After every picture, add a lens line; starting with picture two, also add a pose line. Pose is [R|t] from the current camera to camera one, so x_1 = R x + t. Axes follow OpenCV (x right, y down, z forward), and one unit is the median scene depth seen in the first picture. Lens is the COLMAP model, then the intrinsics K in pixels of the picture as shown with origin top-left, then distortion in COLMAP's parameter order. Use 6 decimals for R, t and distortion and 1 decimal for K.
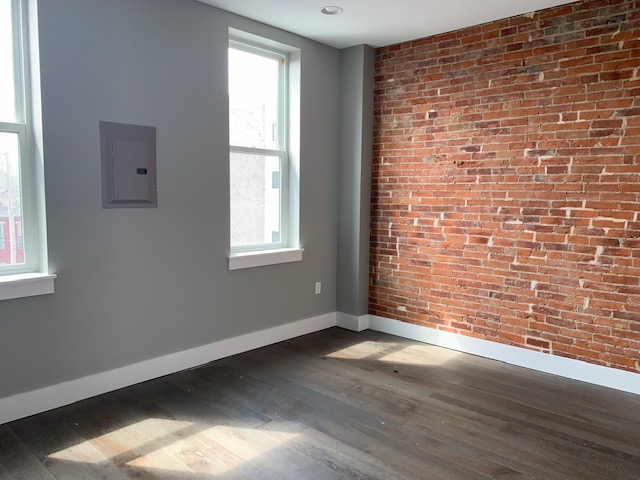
lens RADIAL K [[488.3, 0, 319.7], [0, 488.3, 241.2], [0, 0, 1]] dist [0.030544, -0.027845]
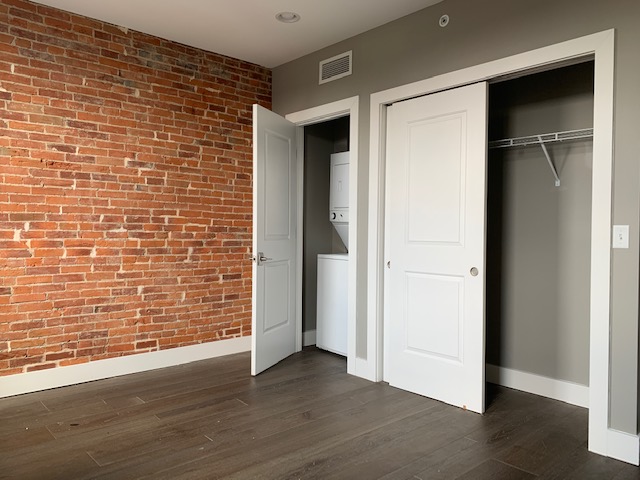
lens RADIAL K [[488.3, 0, 320.0], [0, 488.3, 239.9], [0, 0, 1]] dist [0.030544, -0.027845]
pose [[0.104923, -0.032646, 0.993944, -0.560757], [0.087609, 0.995879, 0.023461, -0.007484], [-0.990614, 0.084617, 0.107351, 0.507861]]
